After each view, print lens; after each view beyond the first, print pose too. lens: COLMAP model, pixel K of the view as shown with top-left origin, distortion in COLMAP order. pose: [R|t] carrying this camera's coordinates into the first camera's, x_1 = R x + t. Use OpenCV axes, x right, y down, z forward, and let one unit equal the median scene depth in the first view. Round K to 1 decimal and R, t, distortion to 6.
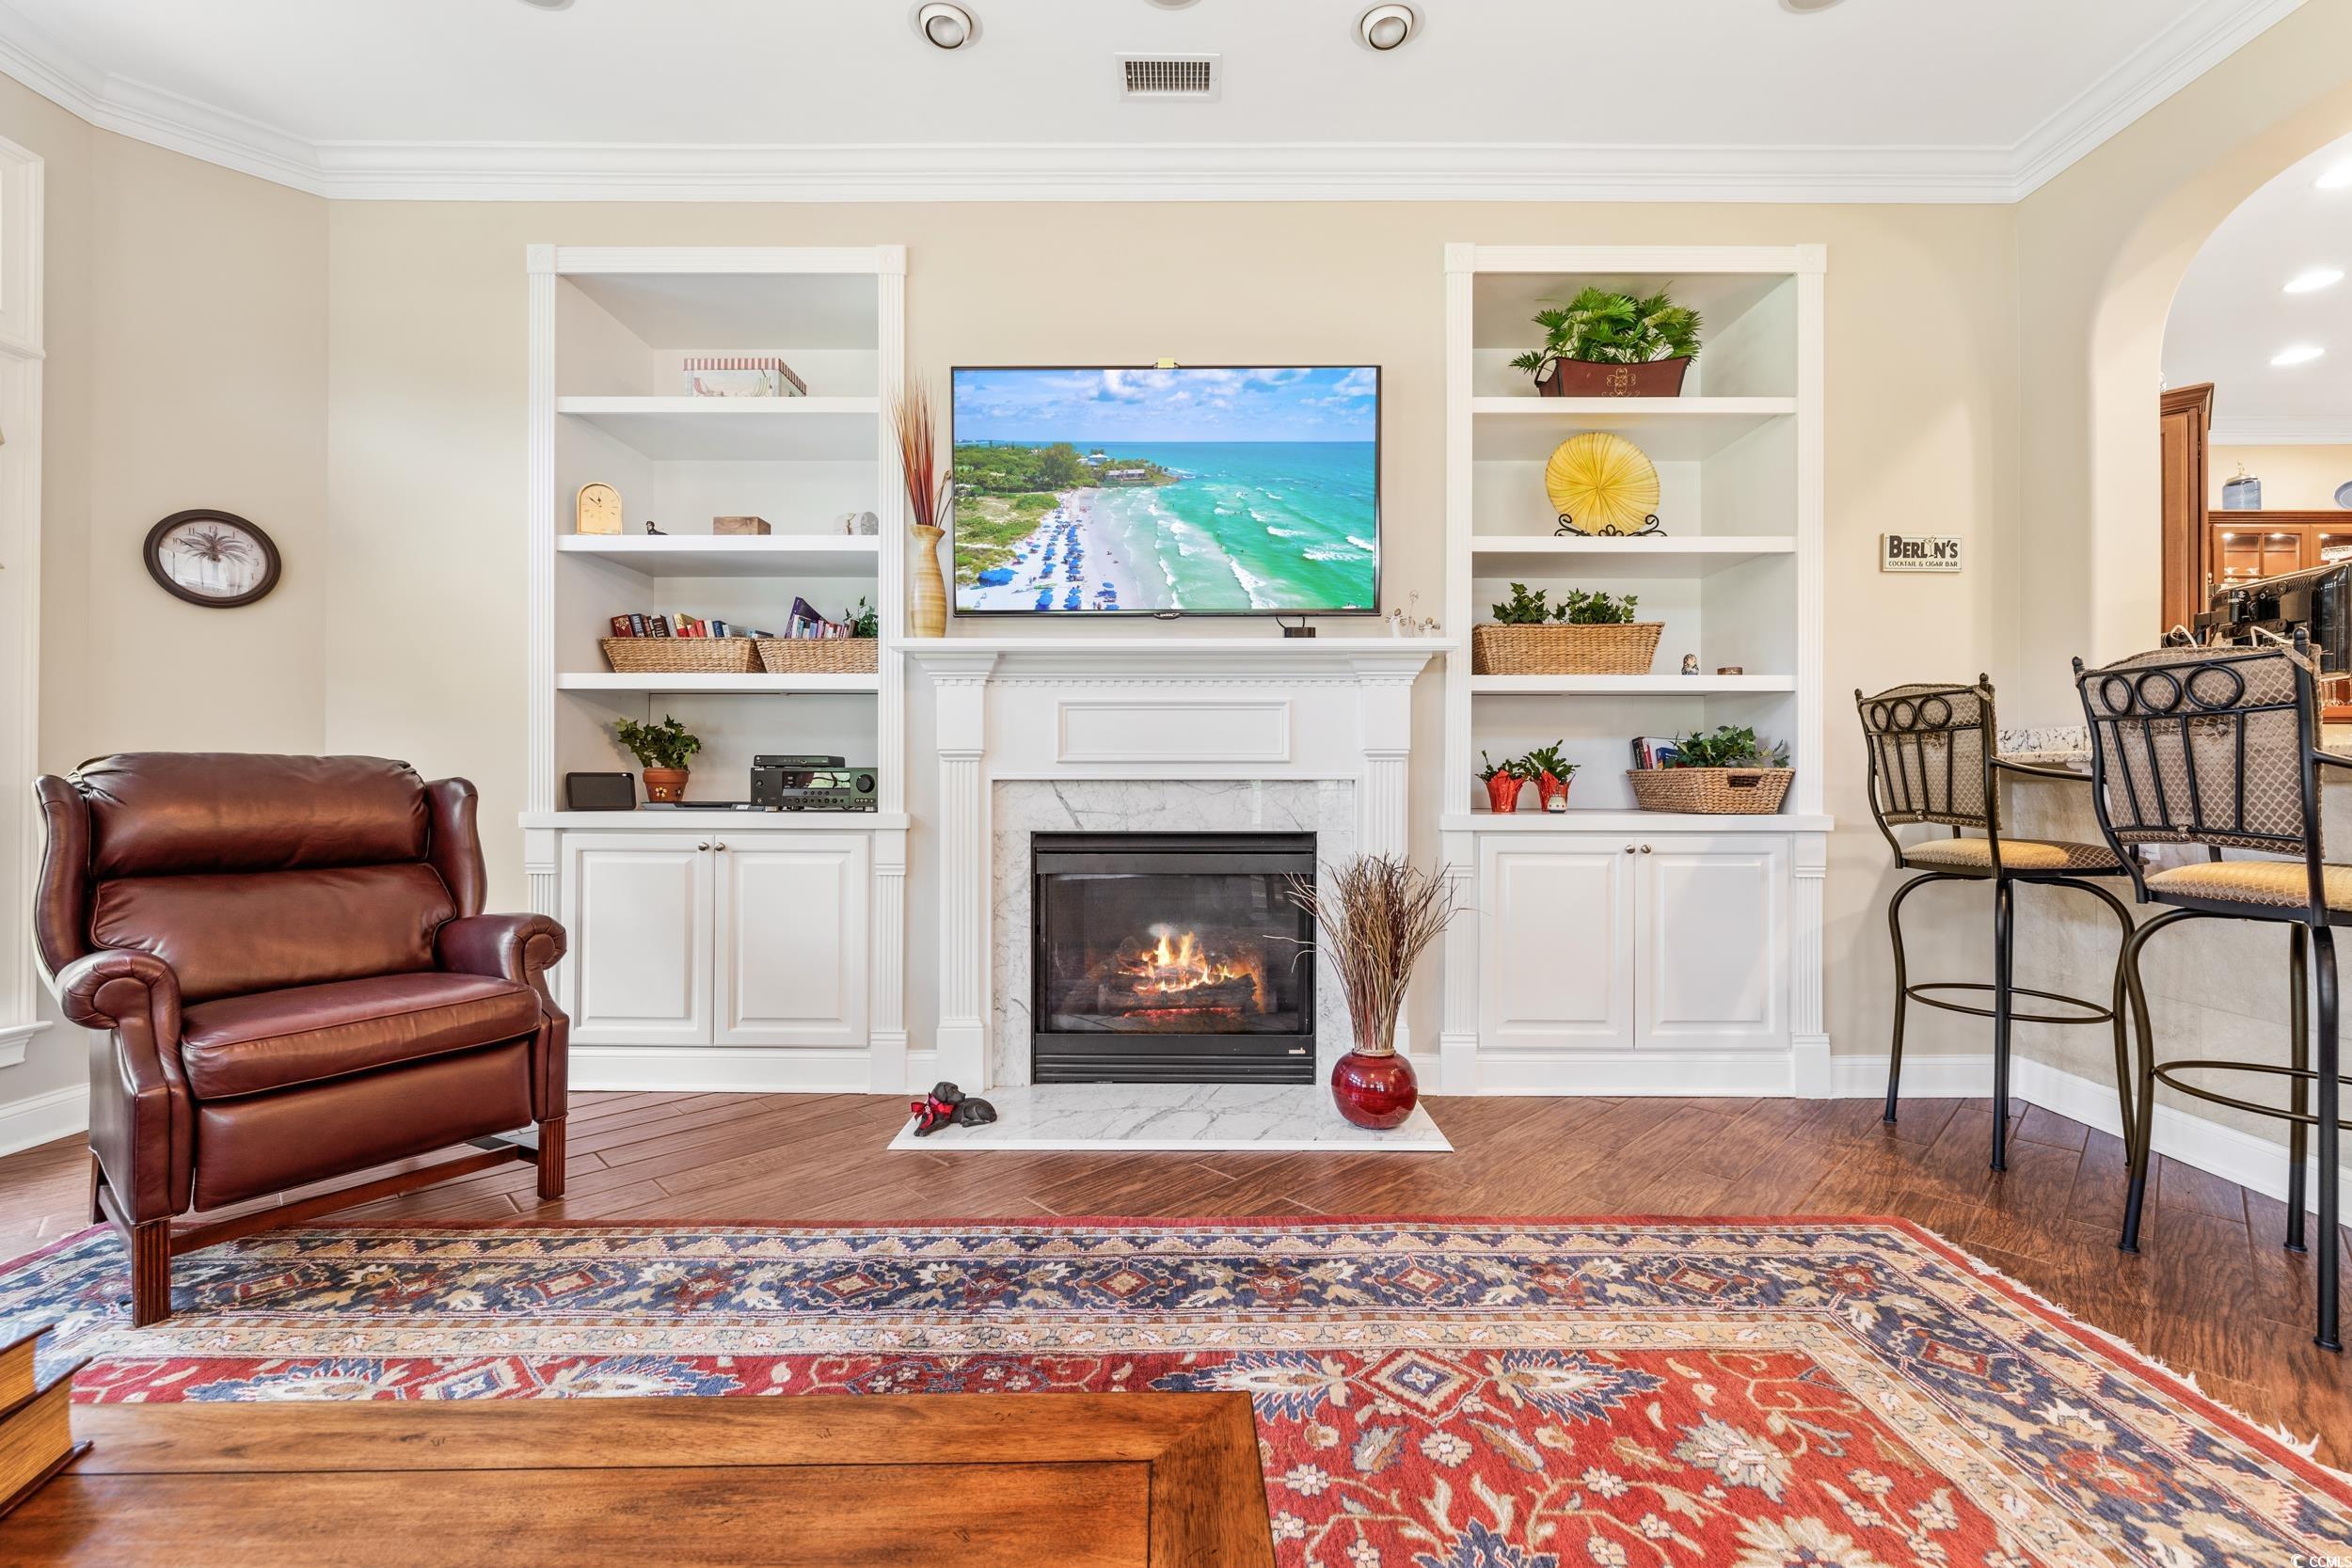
lens RADIAL K [[993.4, 0, 1189.0], [0, 993.4, 771.0], [0, 0, 1]] dist [0.000058, 0.001593]
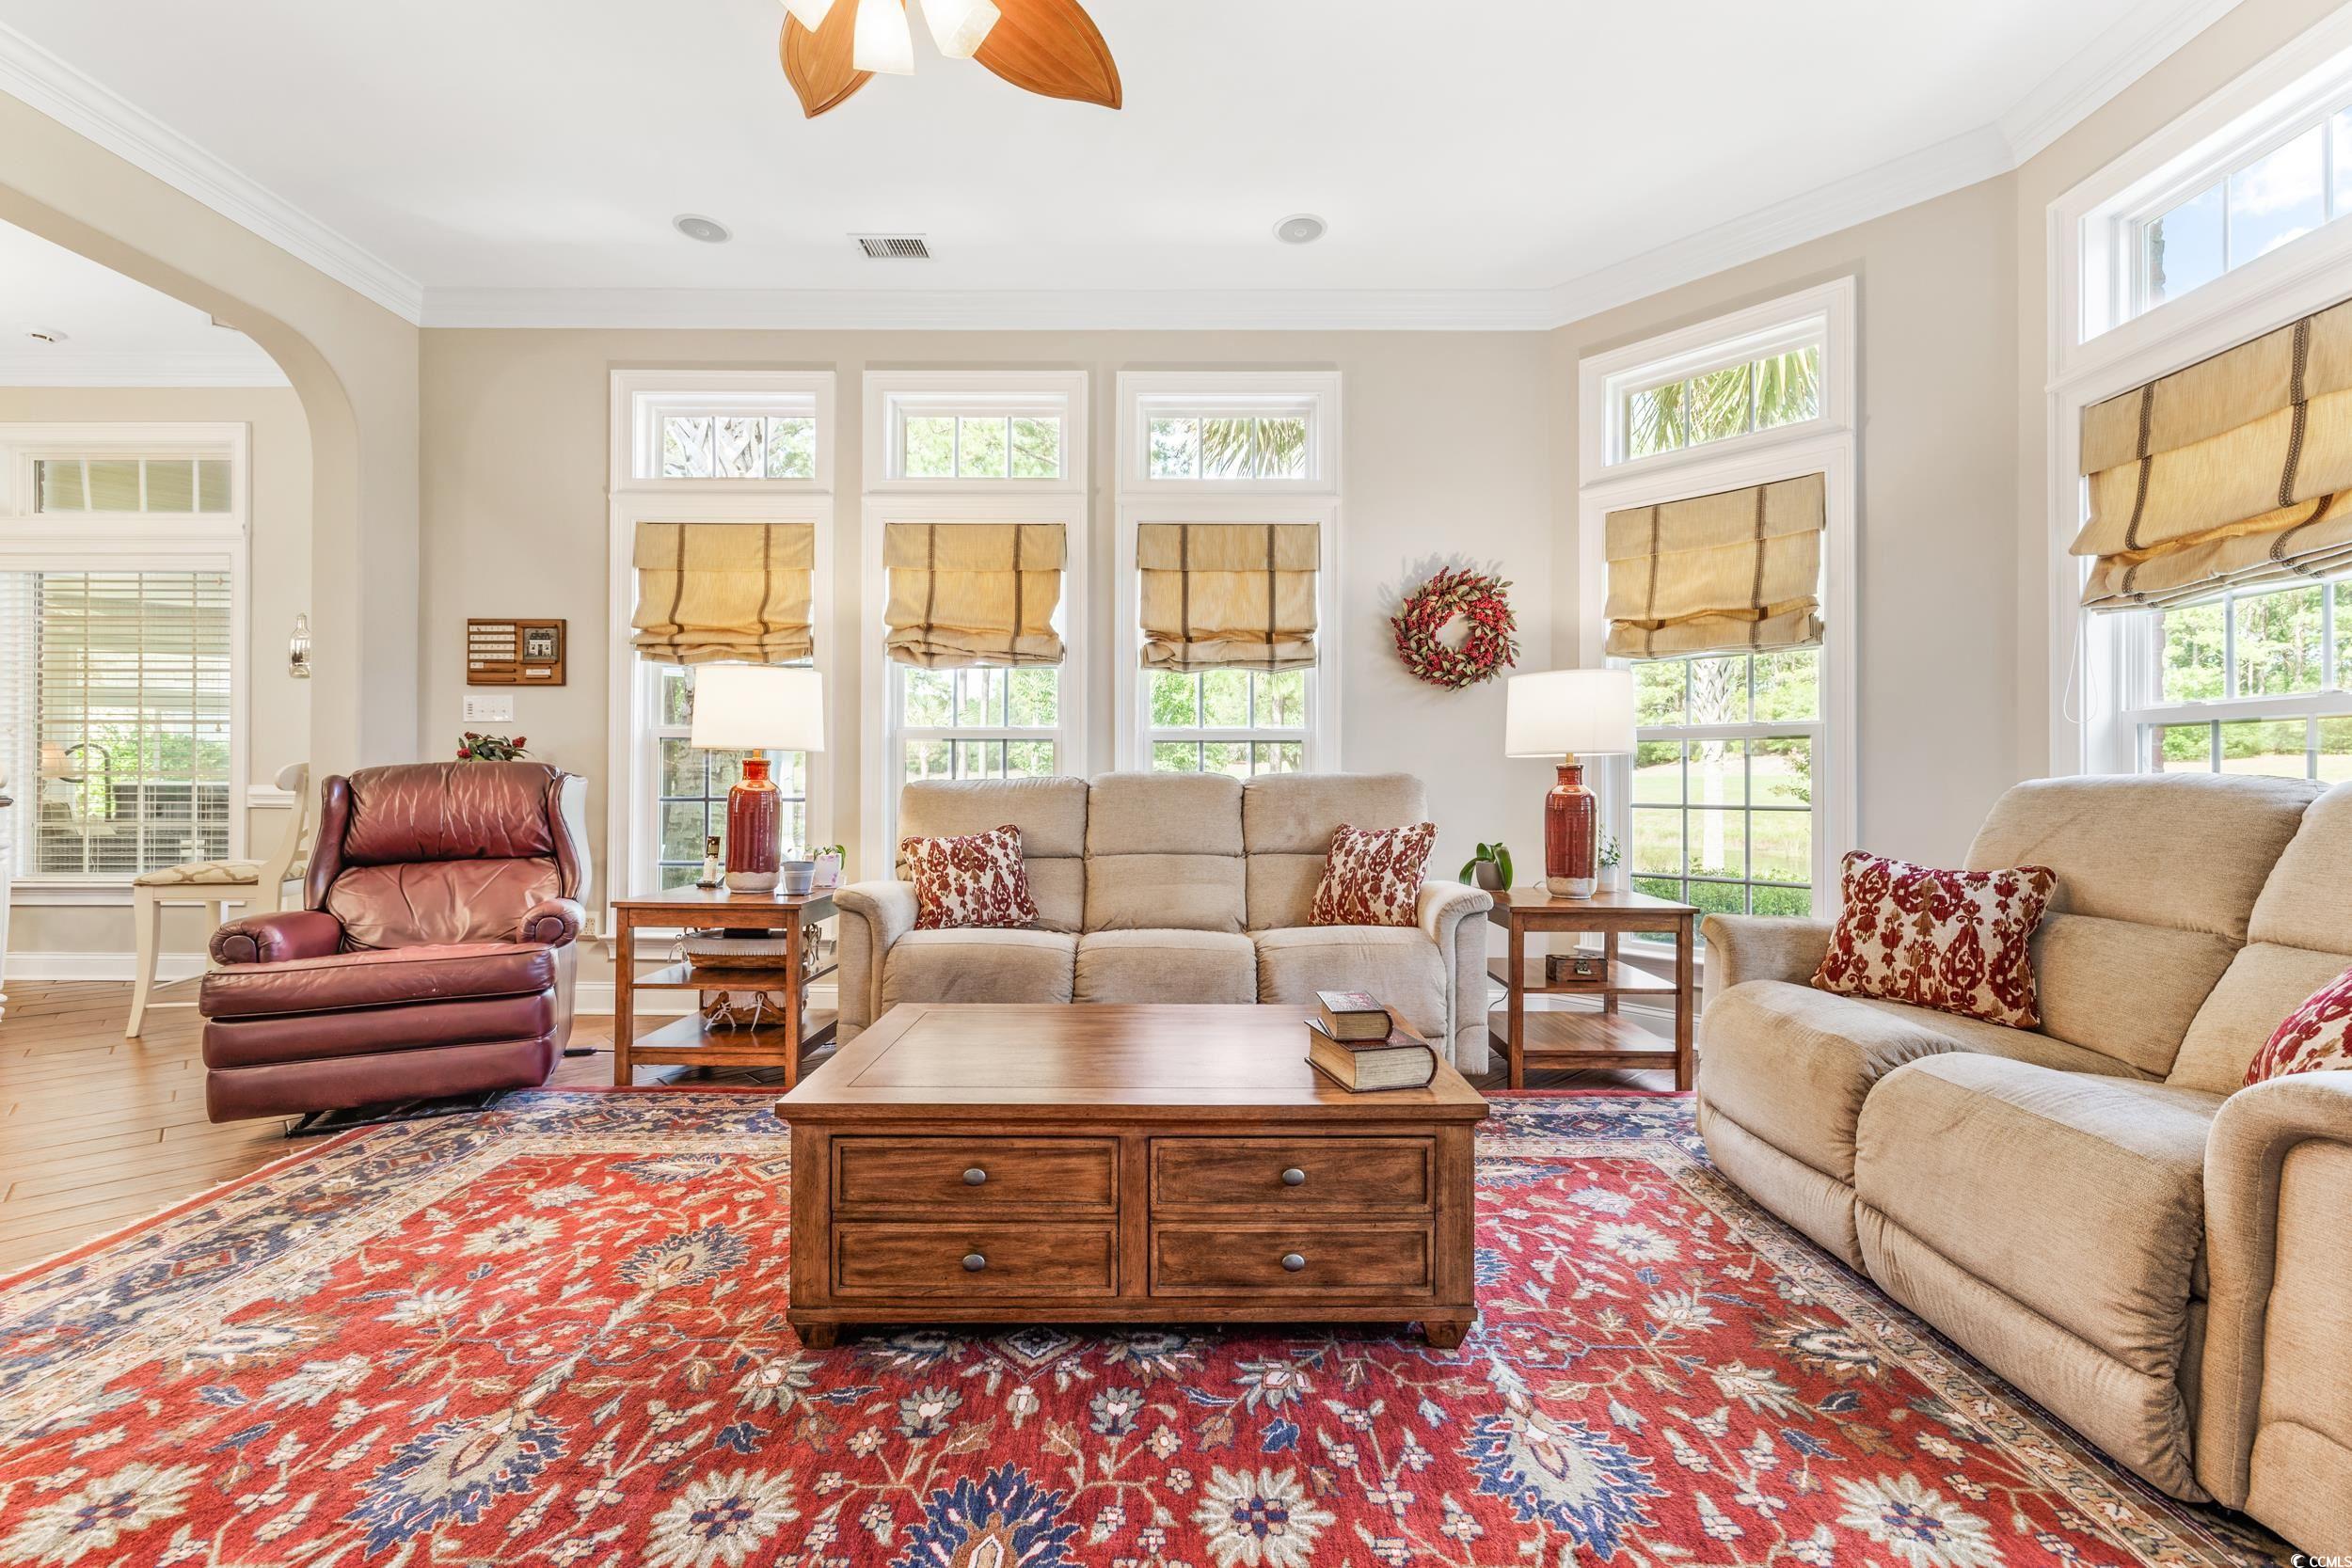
lens RADIAL K [[993.4, 0, 1184.5], [0, 993.4, 781.5], [0, 0, 1]] dist [0.000058, 0.001593]
pose [[-0.999937, -0.010770, 0.003272, -0.241025], [-0.010792, 0.999918, -0.006862, 0.011059], [-0.003198, -0.006897, -0.999971, 0.978180]]
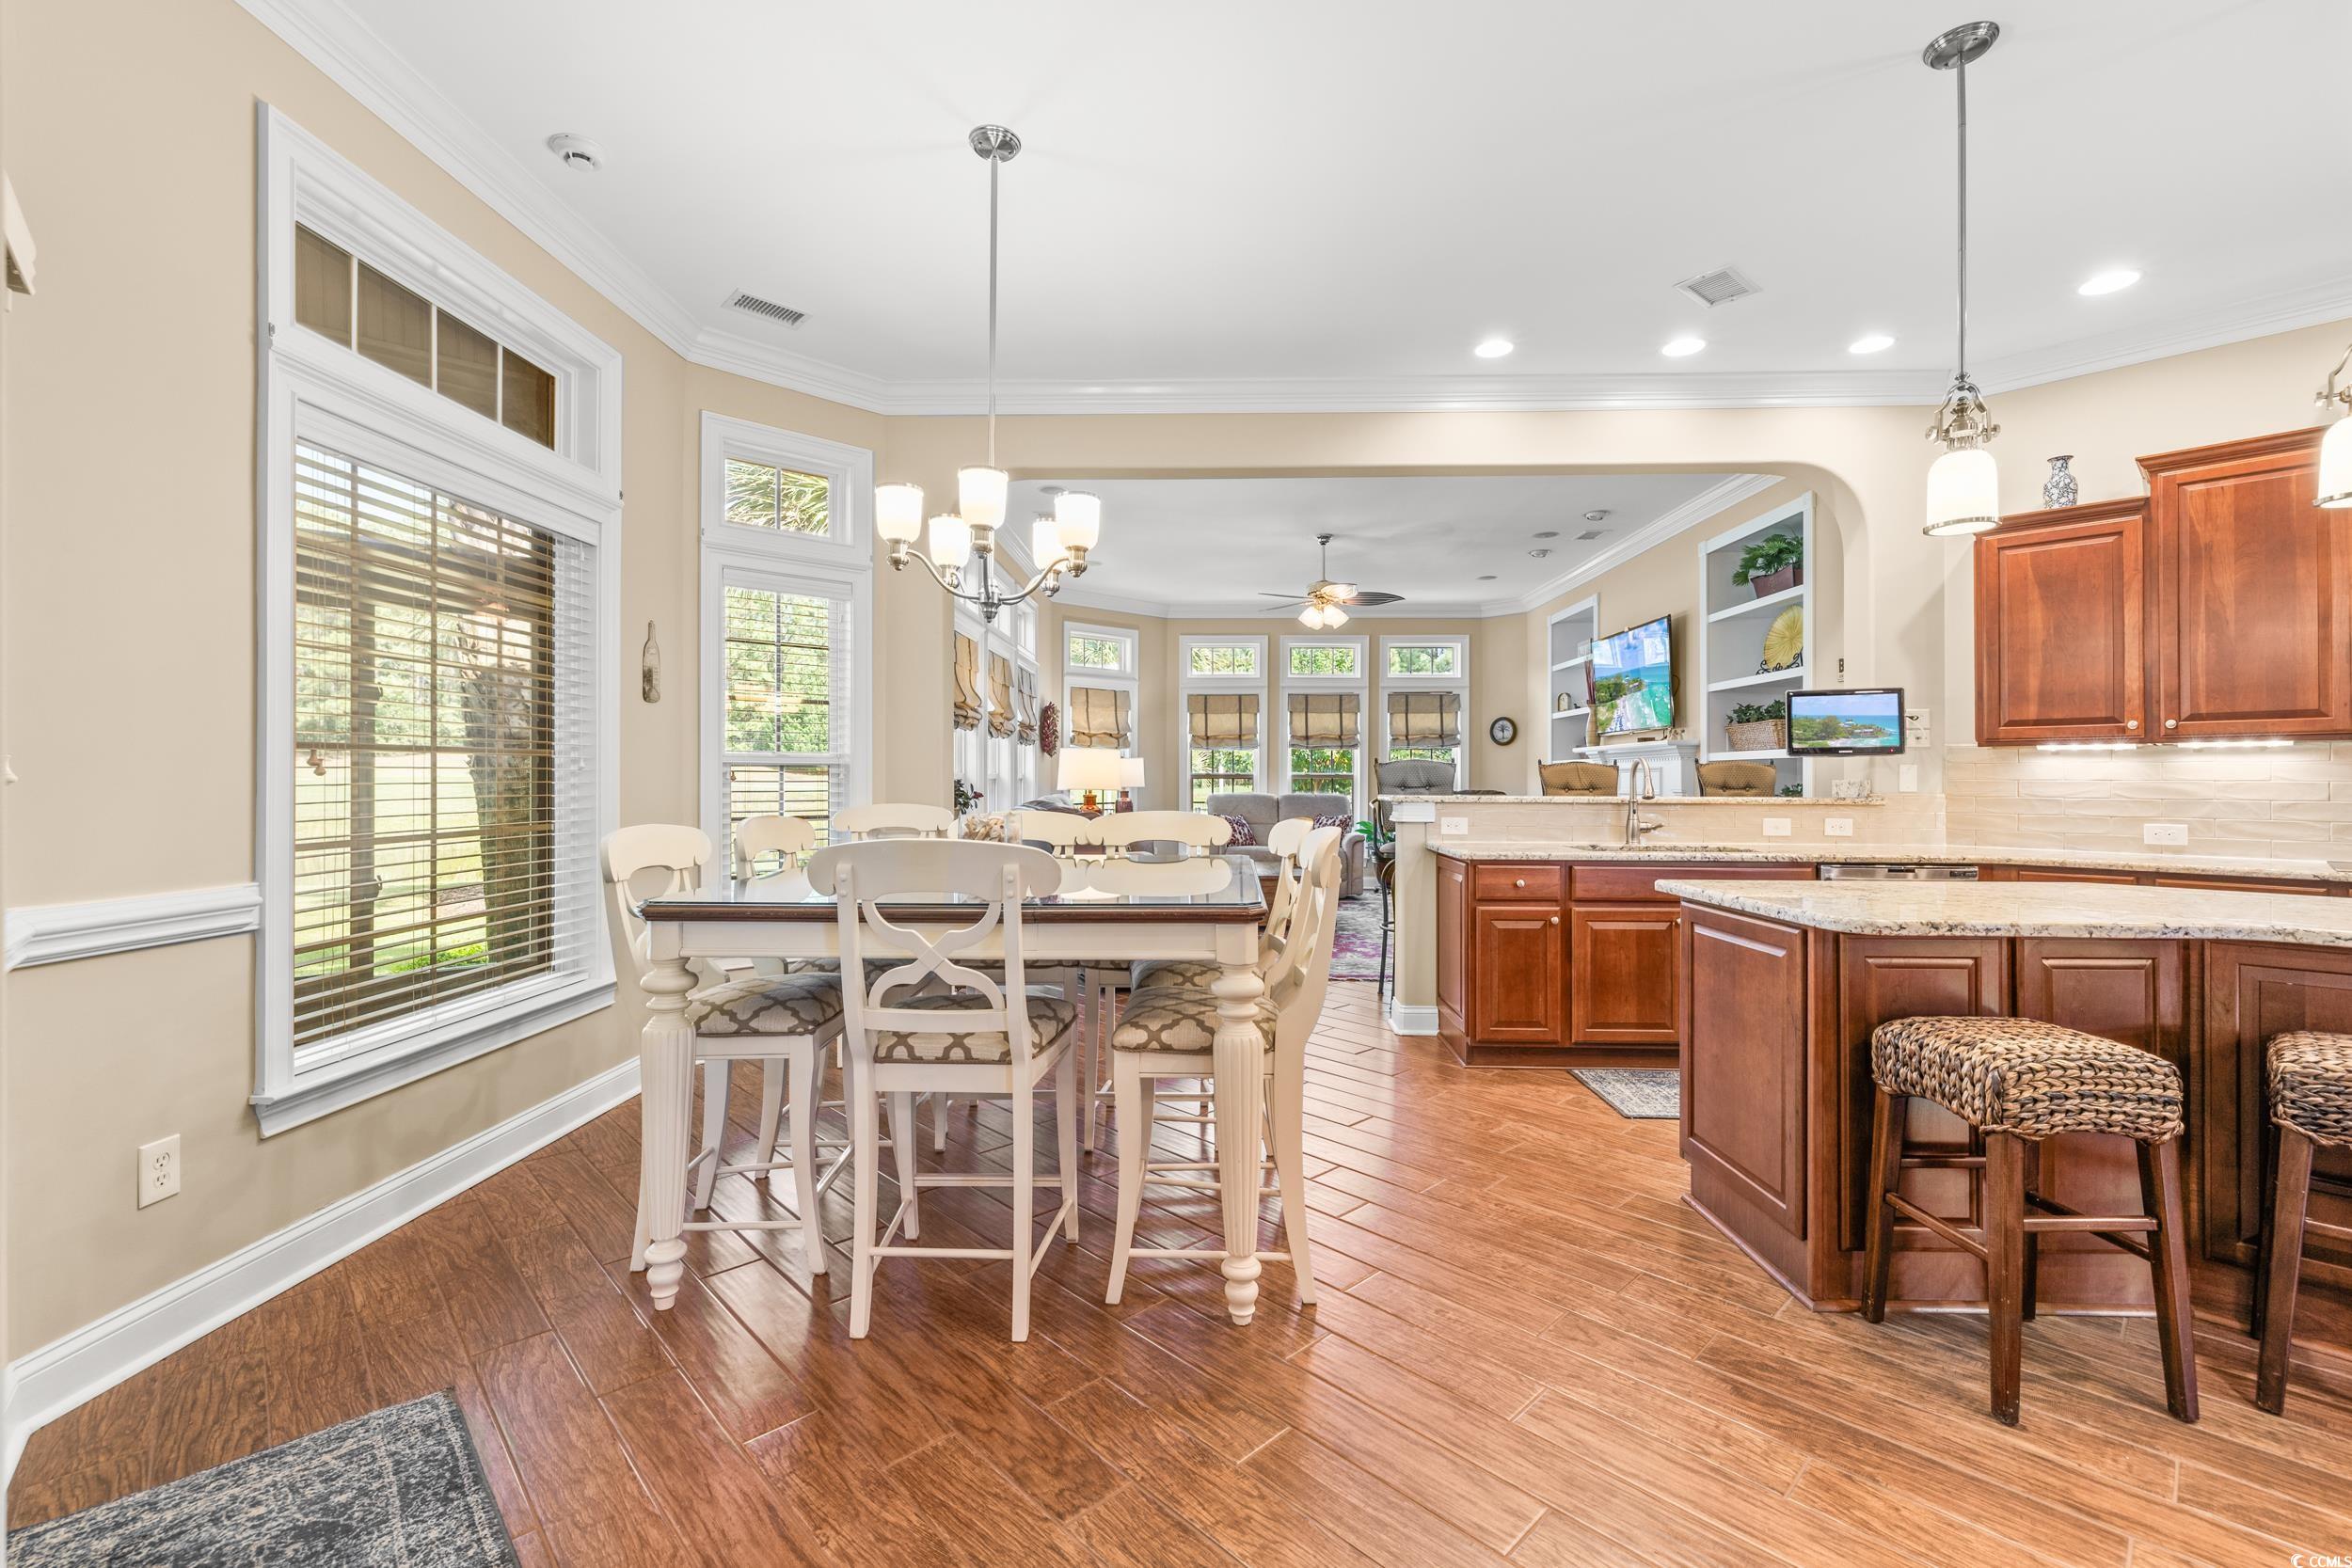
lens RADIAL K [[993.4, 0, 1182.4], [0, 993.4, 777.1], [0, 0, 1]] dist [0.000058, 0.001593]
pose [[-0.019500, -0.004602, -0.999799, 2.794589], [0.005028, 0.999976, -0.004701, -0.054512], [0.999797, -0.005119, -0.019477, -0.032971]]
